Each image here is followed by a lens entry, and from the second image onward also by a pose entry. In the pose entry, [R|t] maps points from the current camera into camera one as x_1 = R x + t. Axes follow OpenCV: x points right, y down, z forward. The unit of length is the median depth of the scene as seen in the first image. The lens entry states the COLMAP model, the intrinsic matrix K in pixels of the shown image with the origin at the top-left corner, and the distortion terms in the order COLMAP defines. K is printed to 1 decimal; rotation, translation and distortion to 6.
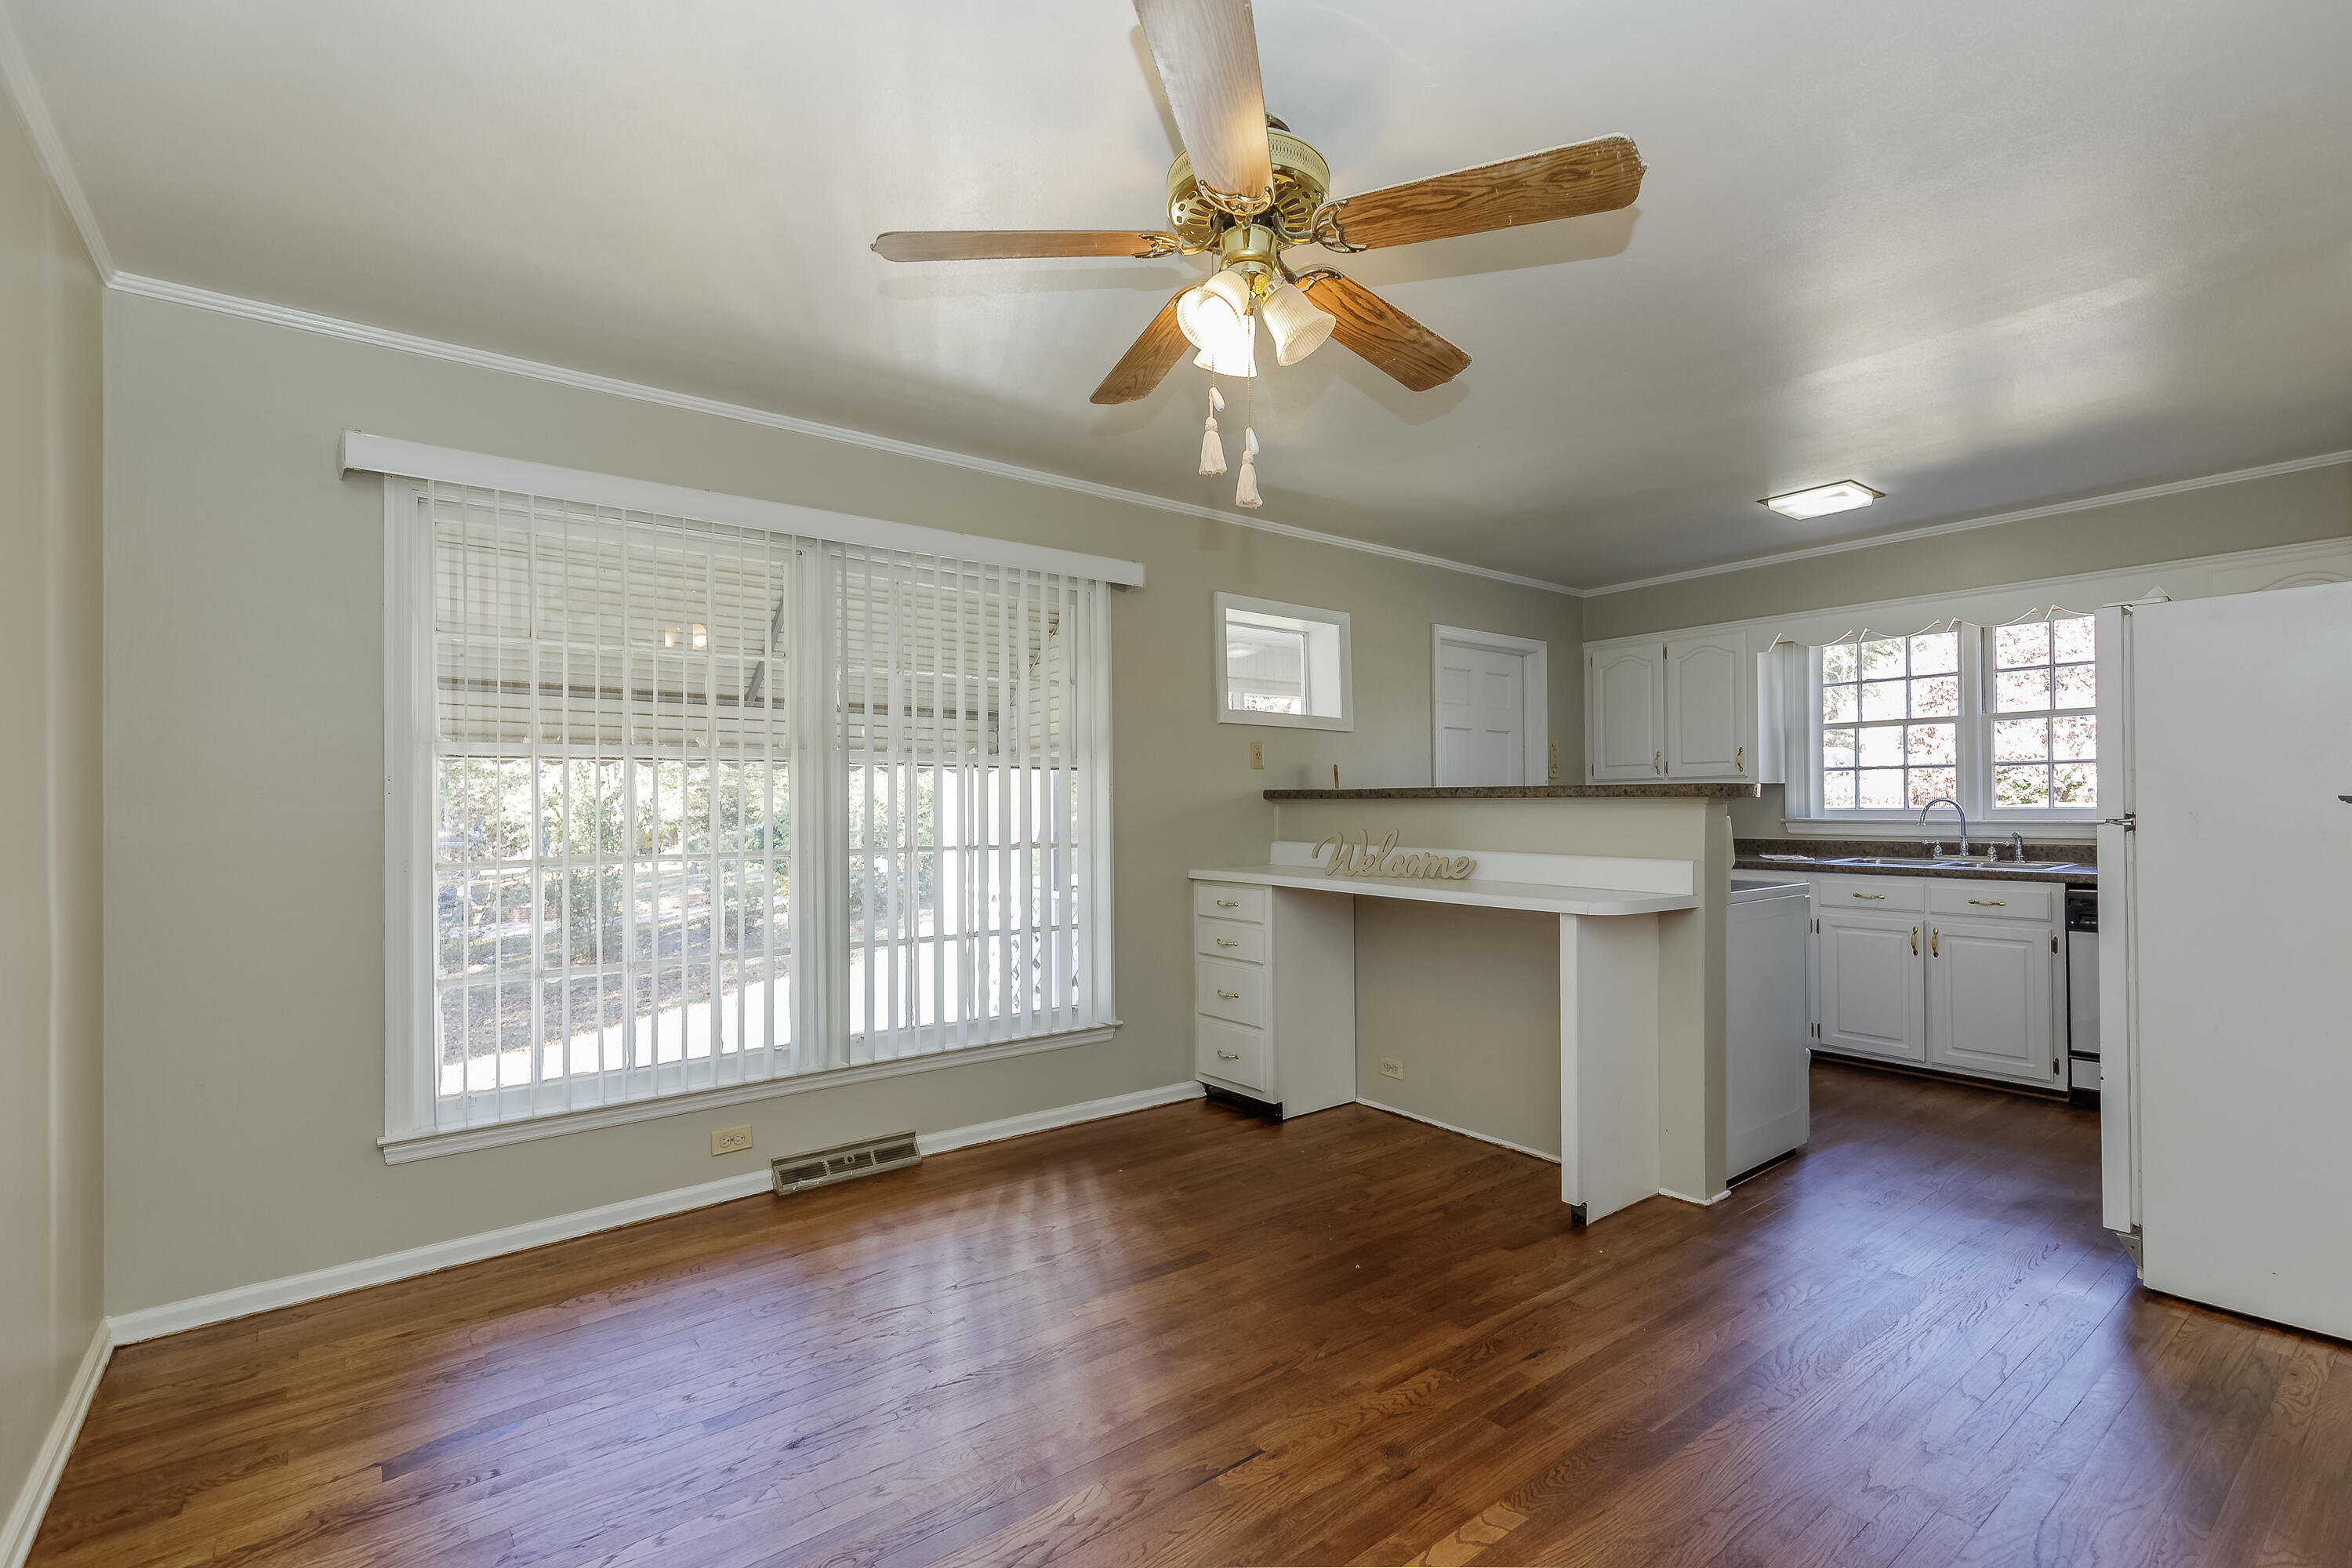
lens RADIAL K [[1063.8, 0, 1179.1], [0, 1063.8, 795.1], [0, 0, 1]] dist [-0.004213, -0.001328]
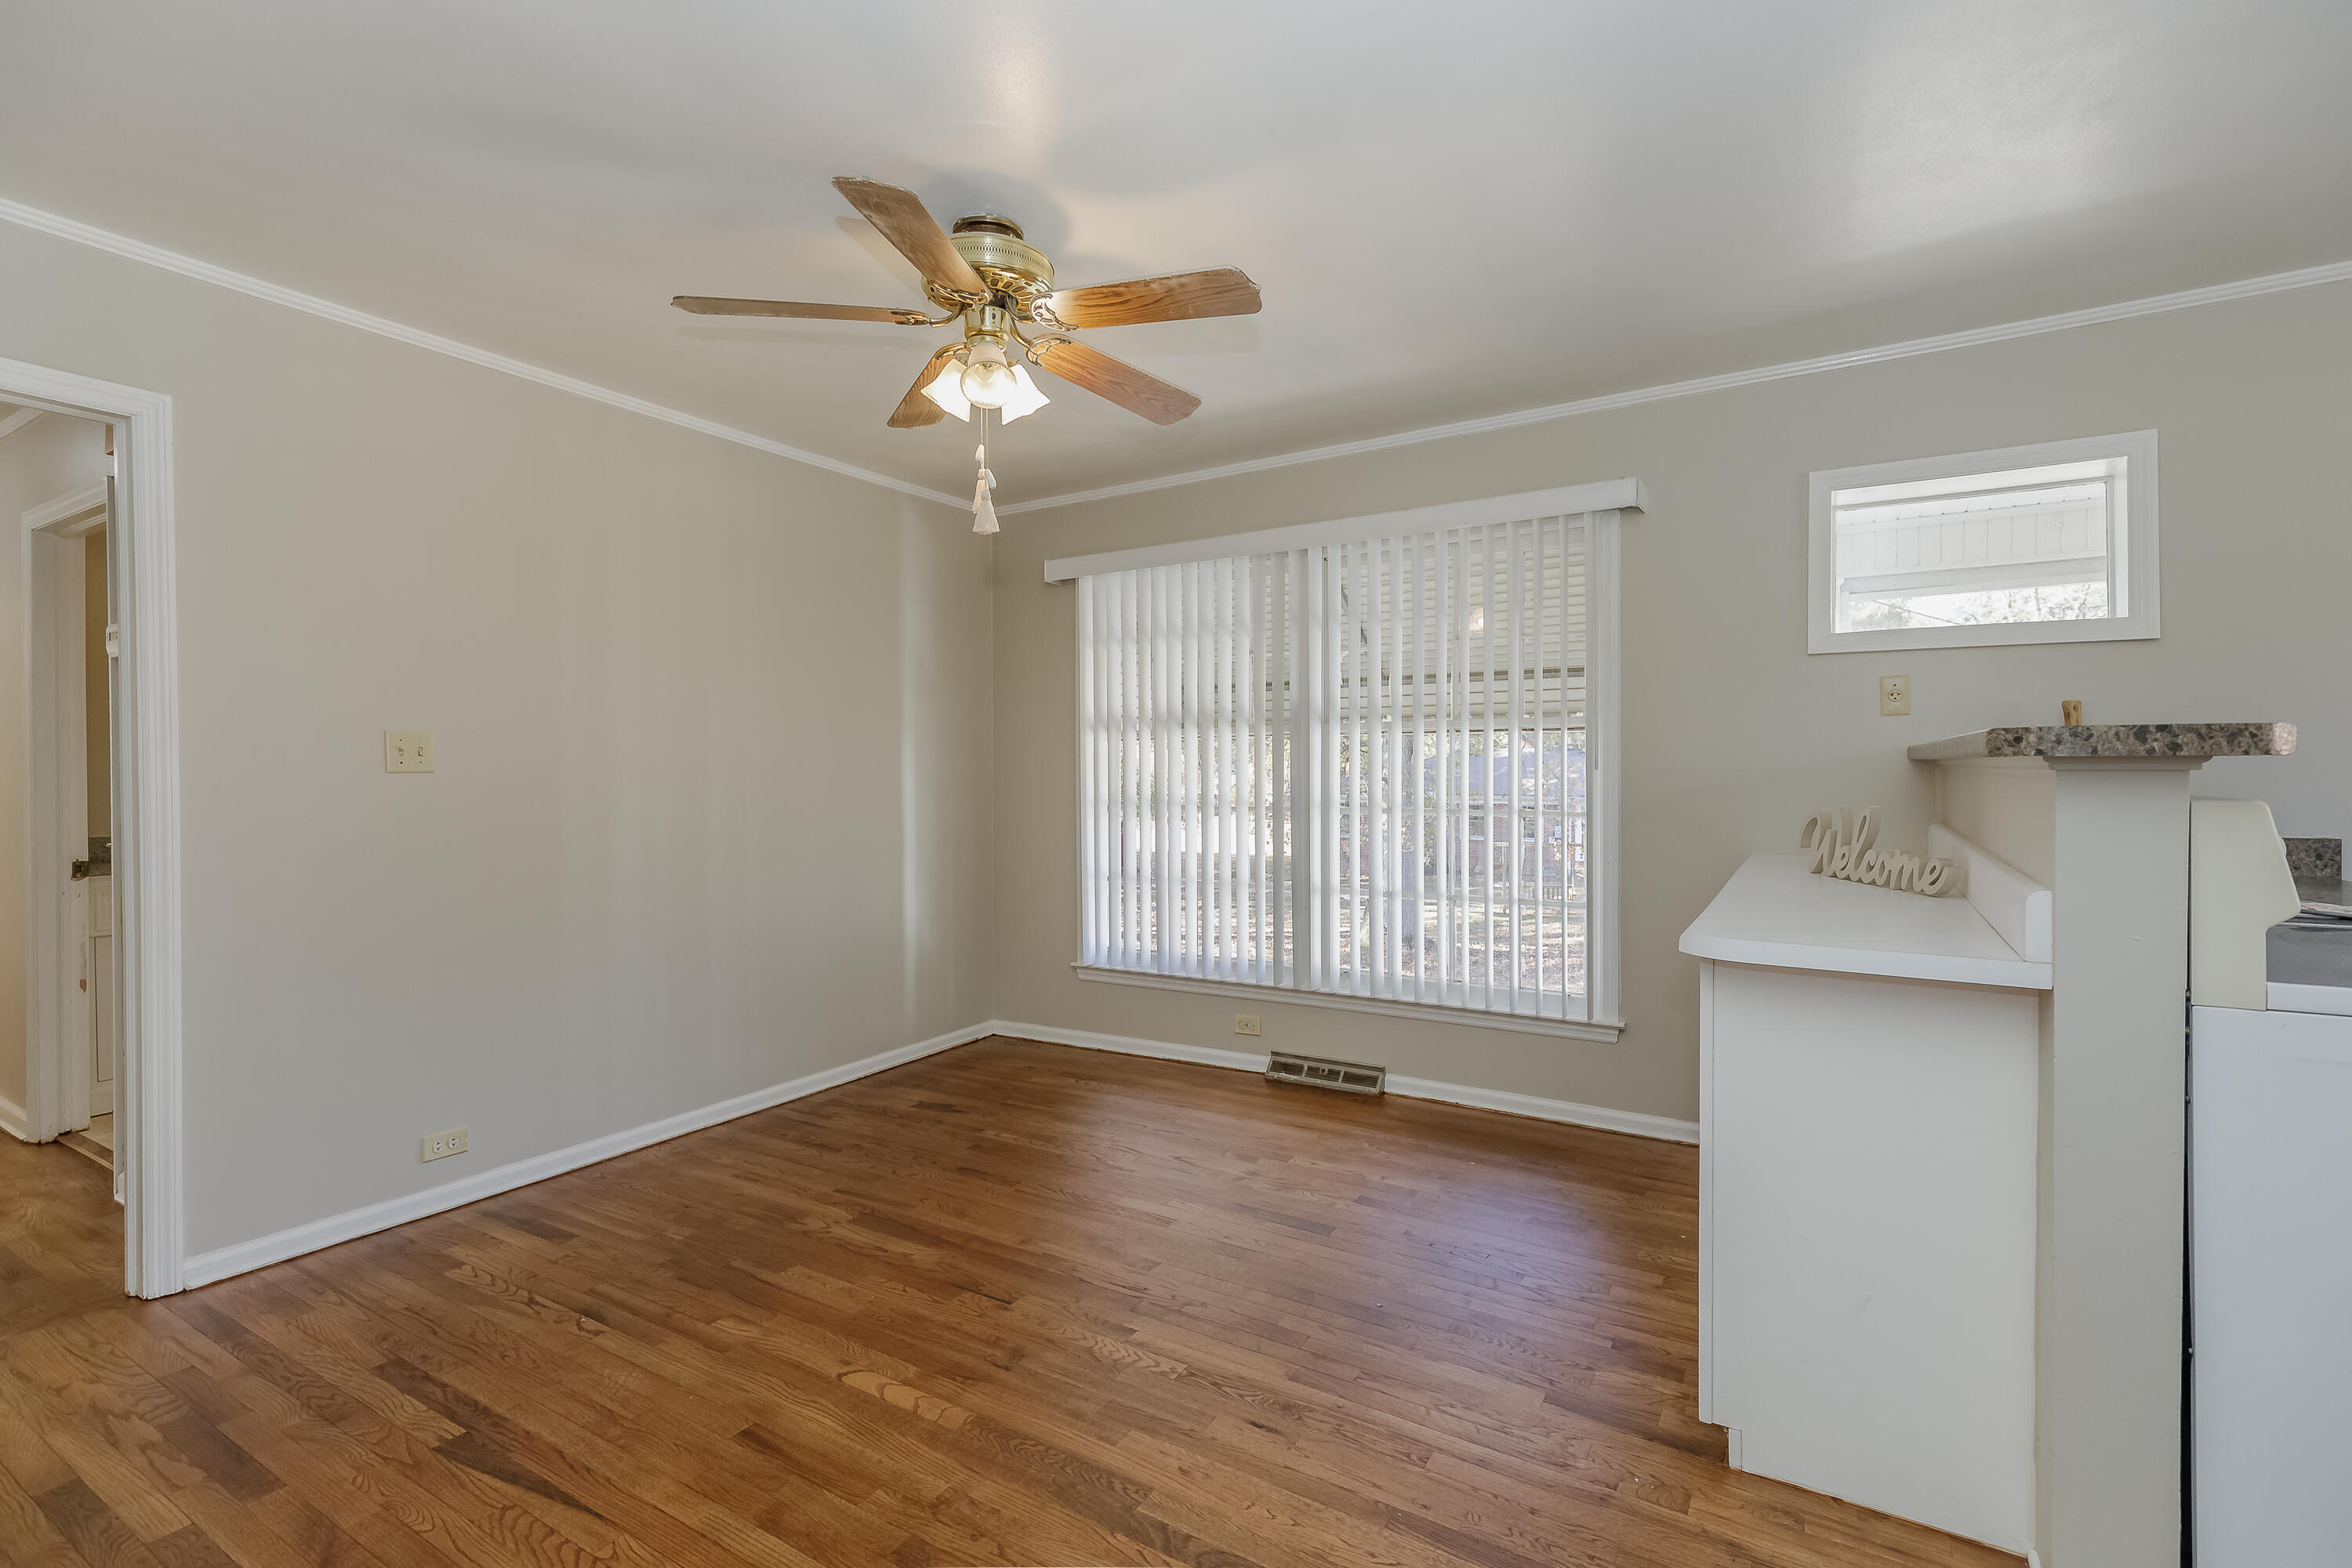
lens RADIAL K [[1063.8, 0, 1167.0], [0, 1063.8, 786.4], [0, 0, 1]] dist [-0.004213, -0.001328]
pose [[0.324075, 0.009710, -0.945981, 0.731172], [0.014804, 0.999773, 0.015333, 0.005064], [0.945915, -0.018973, 0.323858, 0.445054]]
